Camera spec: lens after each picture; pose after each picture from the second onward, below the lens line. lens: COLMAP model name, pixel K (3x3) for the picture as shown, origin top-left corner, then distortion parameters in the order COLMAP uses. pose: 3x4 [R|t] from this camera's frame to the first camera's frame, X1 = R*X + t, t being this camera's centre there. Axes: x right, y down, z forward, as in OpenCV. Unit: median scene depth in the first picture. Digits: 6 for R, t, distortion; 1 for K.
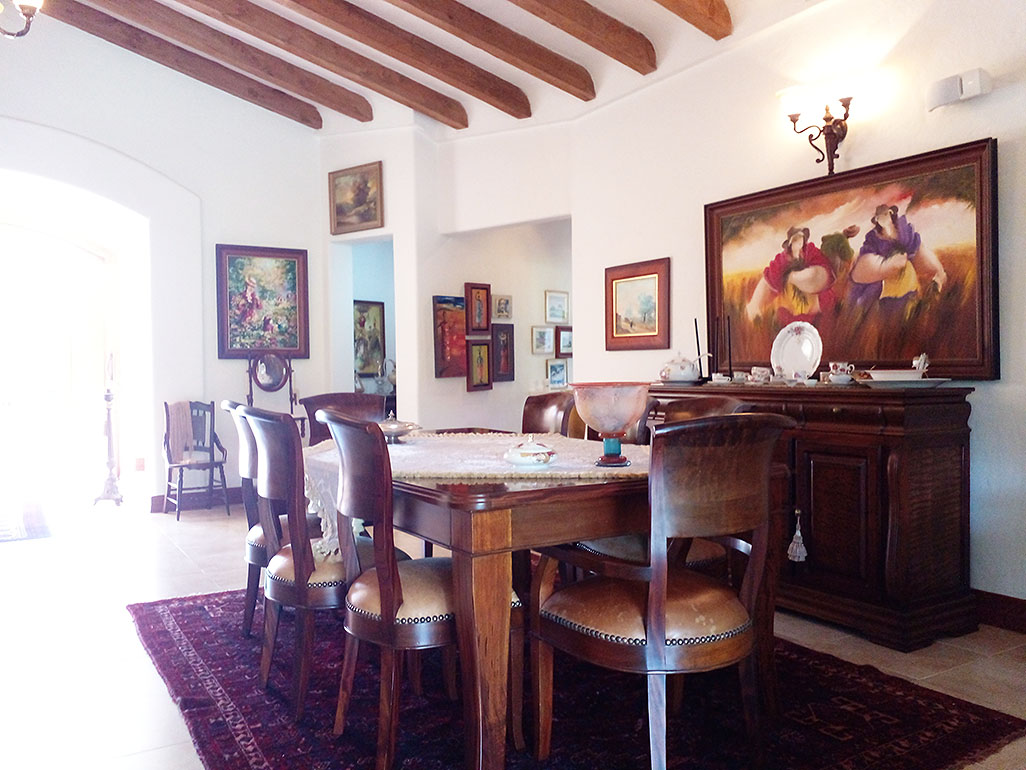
lens RADIAL K [[824.0, 0, 519.3], [0, 824.0, 378.6], [0, 0, 1]] dist [0.094386, -0.126005]
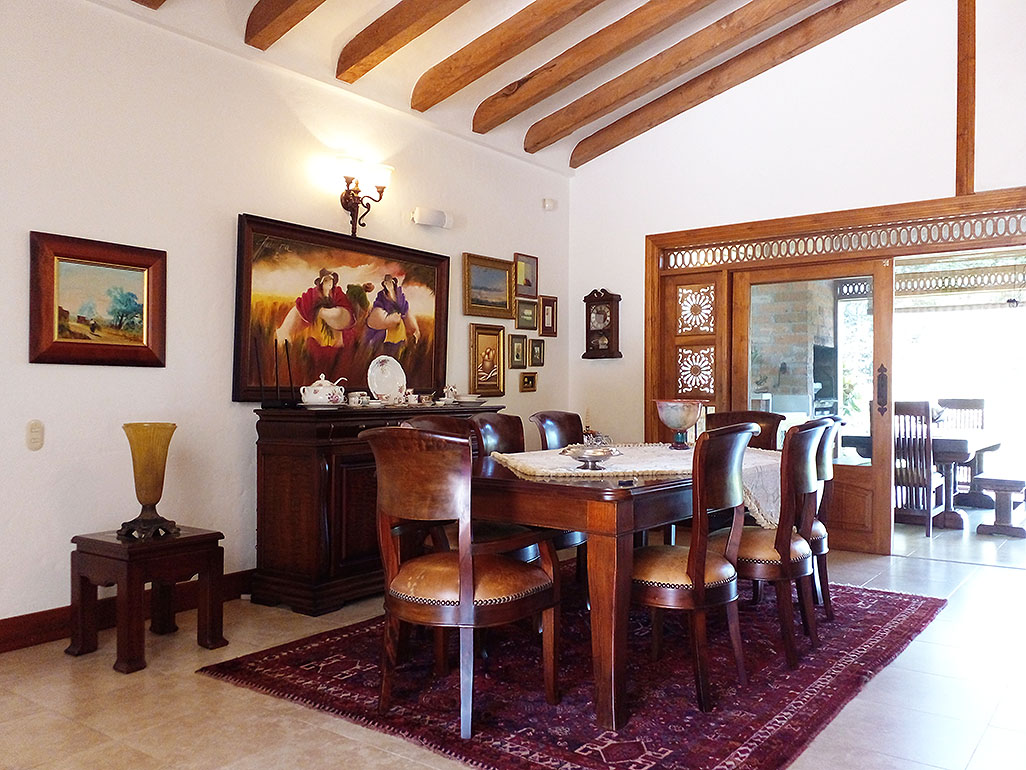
lens RADIAL K [[824.0, 0, 518.7], [0, 824.0, 390.1], [0, 0, 1]] dist [0.094386, -0.126005]
pose [[-0.357105, 0.005180, 0.934050, -0.857645], [0.006754, 0.999973, -0.002964, -0.011184], [-0.934040, 0.005250, -0.357130, 1.206448]]
